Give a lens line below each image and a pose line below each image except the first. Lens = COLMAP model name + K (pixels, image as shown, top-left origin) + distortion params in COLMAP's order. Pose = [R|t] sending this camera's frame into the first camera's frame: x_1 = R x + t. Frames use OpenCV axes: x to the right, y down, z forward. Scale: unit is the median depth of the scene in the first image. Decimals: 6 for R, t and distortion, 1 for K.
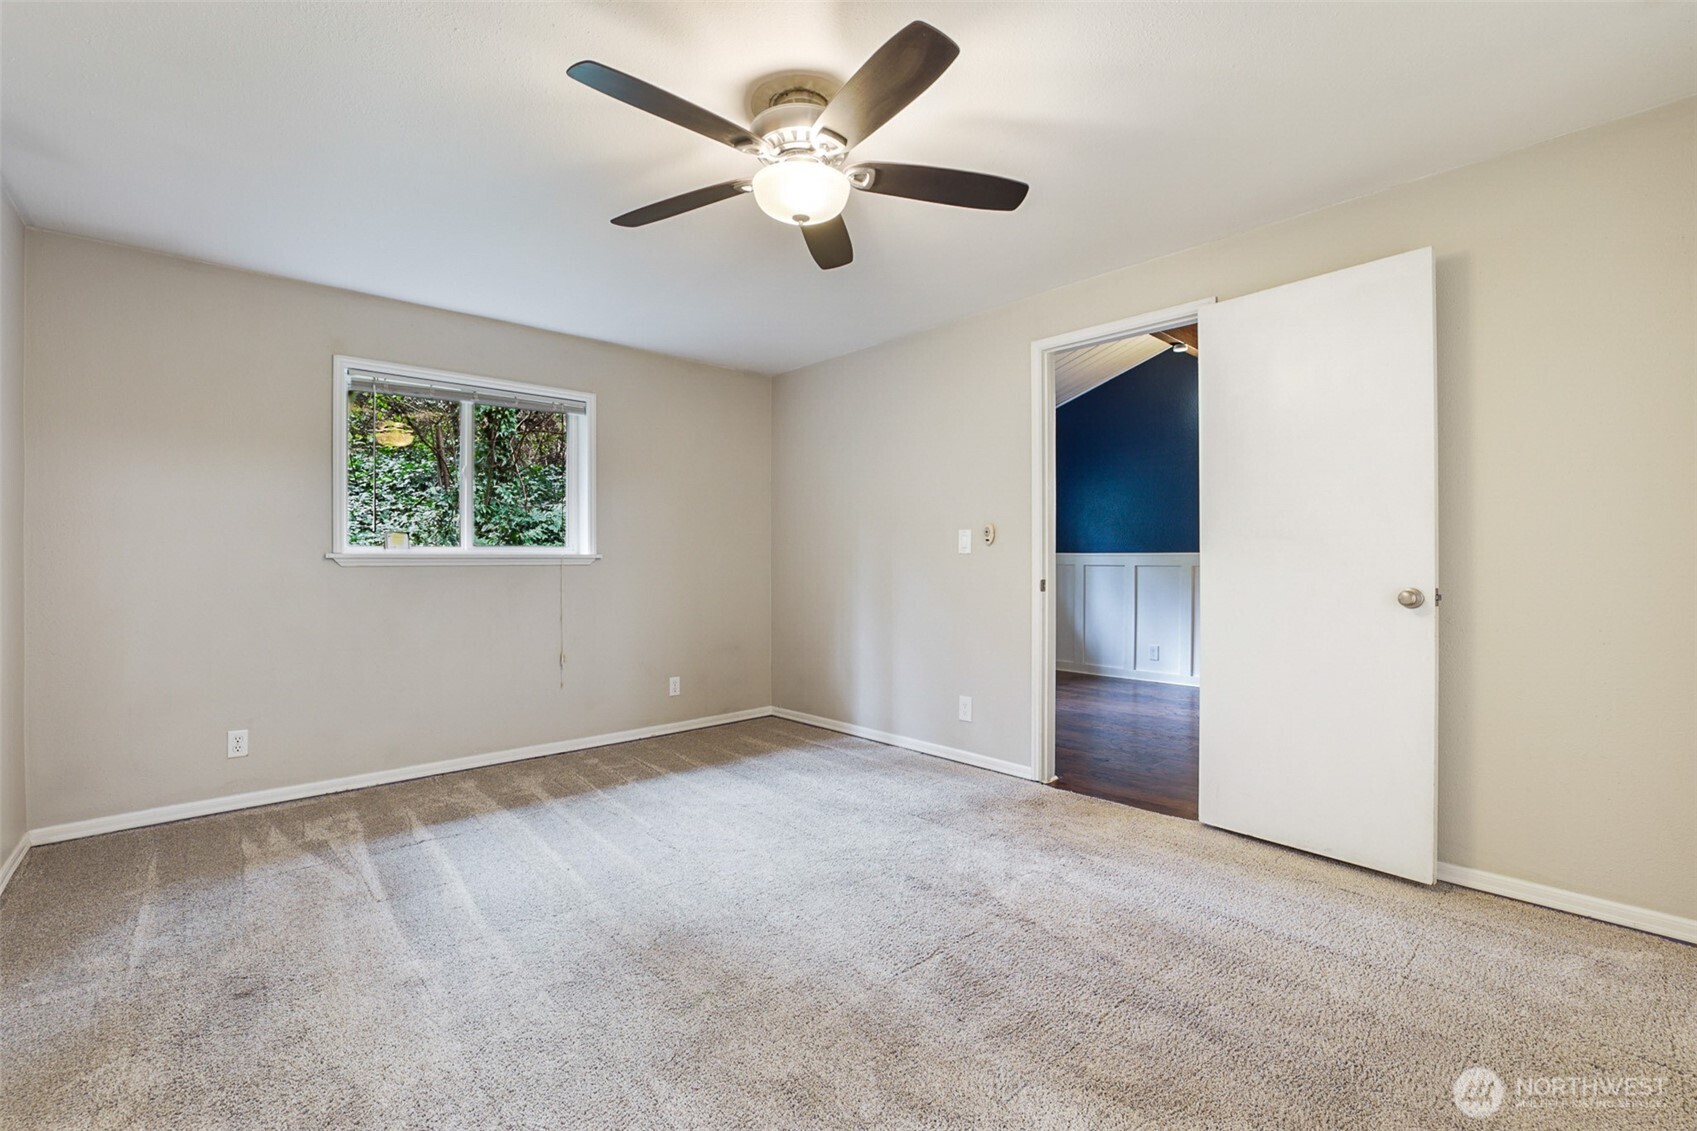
lens RADIAL K [[738.2, 0, 847.9], [0, 738.2, 556.9], [0, 0, 1]] dist [-0.018226, 0.005811]
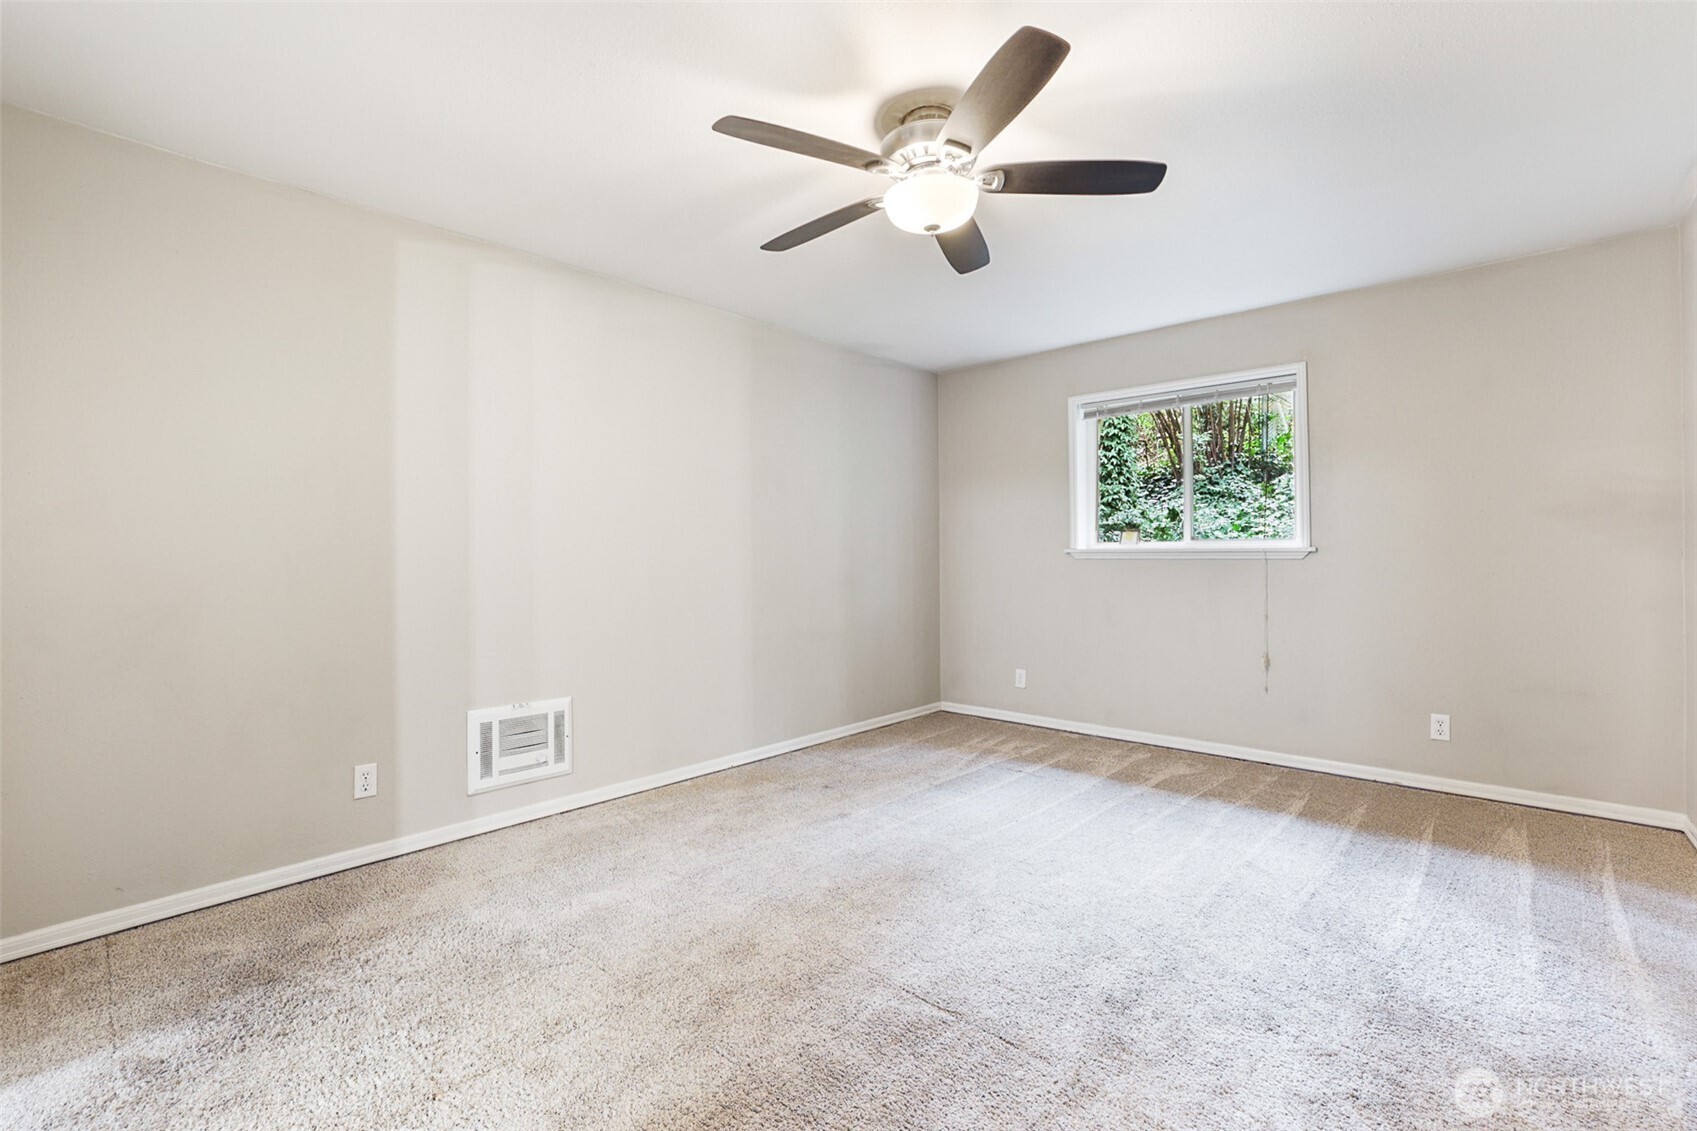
lens RADIAL K [[738.2, 0, 847.1], [0, 738.2, 569.7], [0, 0, 1]] dist [-0.018226, 0.005811]
pose [[0.071587, 0.018724, -0.997259, 0.581553], [0.015689, 0.999679, 0.019895, -0.003128], [0.997311, -0.017070, 0.071270, 0.494104]]
